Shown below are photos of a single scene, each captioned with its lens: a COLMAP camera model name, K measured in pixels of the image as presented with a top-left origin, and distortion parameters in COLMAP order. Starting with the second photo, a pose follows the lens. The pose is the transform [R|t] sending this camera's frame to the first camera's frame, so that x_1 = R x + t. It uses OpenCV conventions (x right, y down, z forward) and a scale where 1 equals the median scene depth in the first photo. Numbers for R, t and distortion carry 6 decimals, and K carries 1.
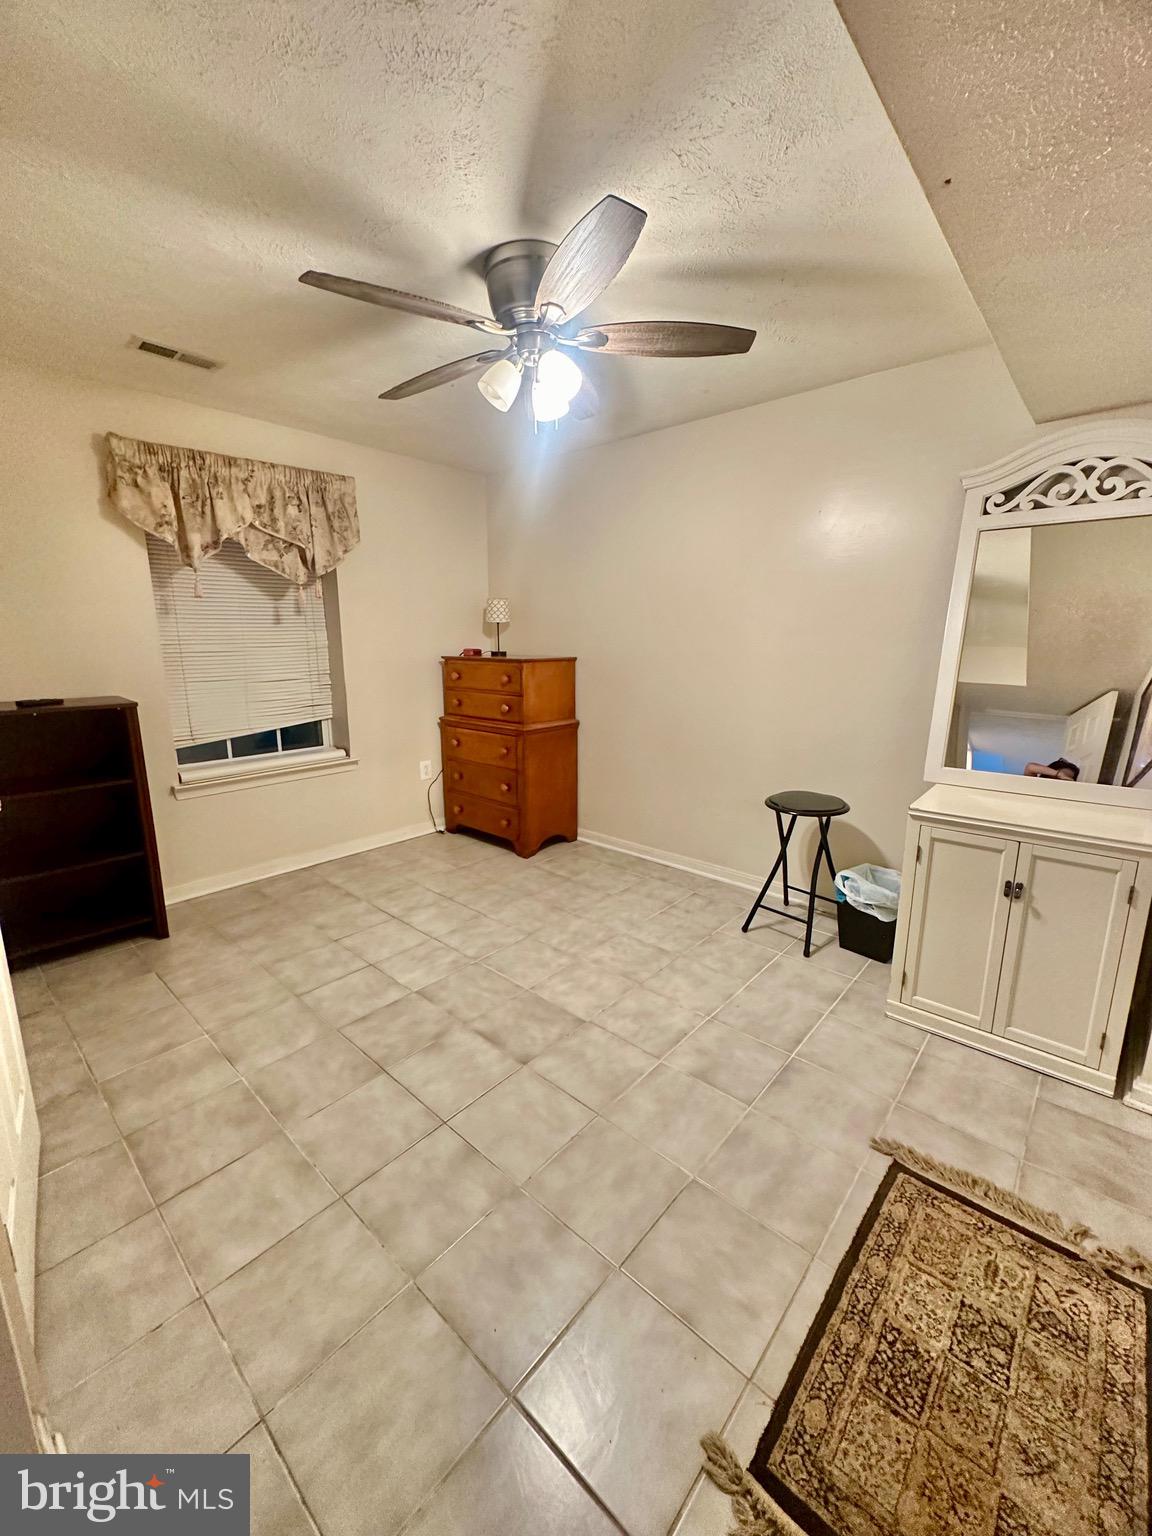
lens RADIAL K [[615.8, 0, 576.0], [0, 615.8, 768.0], [0, 0, 1]] dist [-0.000331, 0.000311]
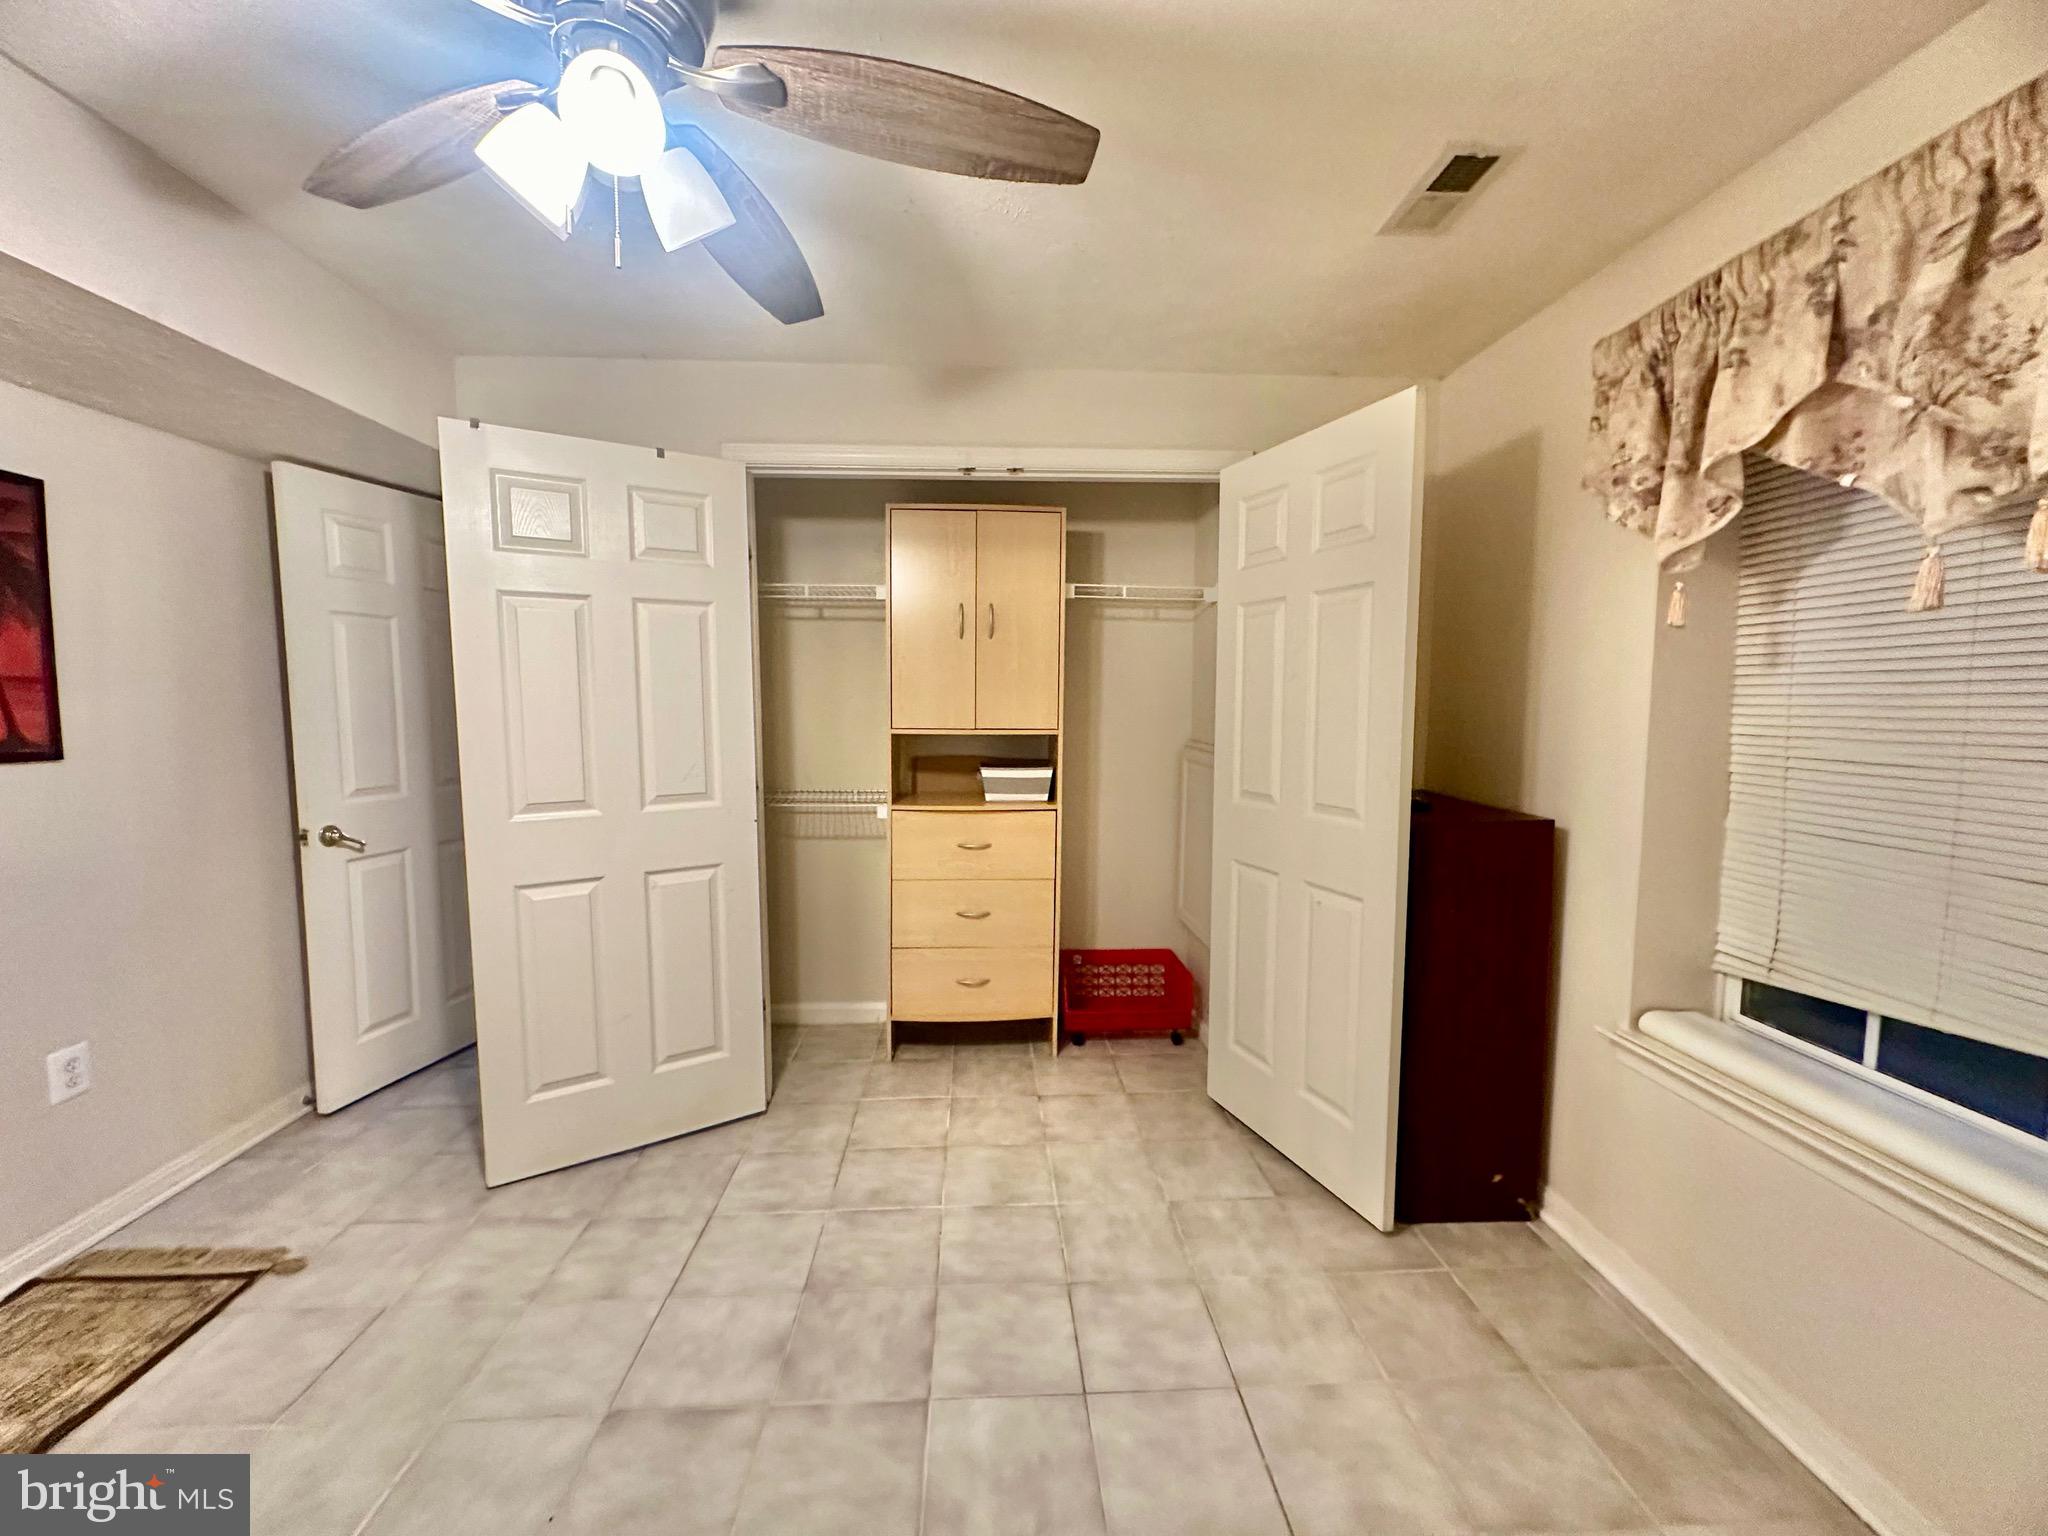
lens RADIAL K [[821.1, 0, 1024.0], [0, 821.1, 768.0], [0, 0, 1]] dist [-0.000331, 0.000311]
pose [[-0.711890, 0.047567, -0.700678, 0.144275], [-0.149867, 0.964433, 0.217737, -0.329164], [0.686114, 0.260014, -0.679441, 1.524588]]
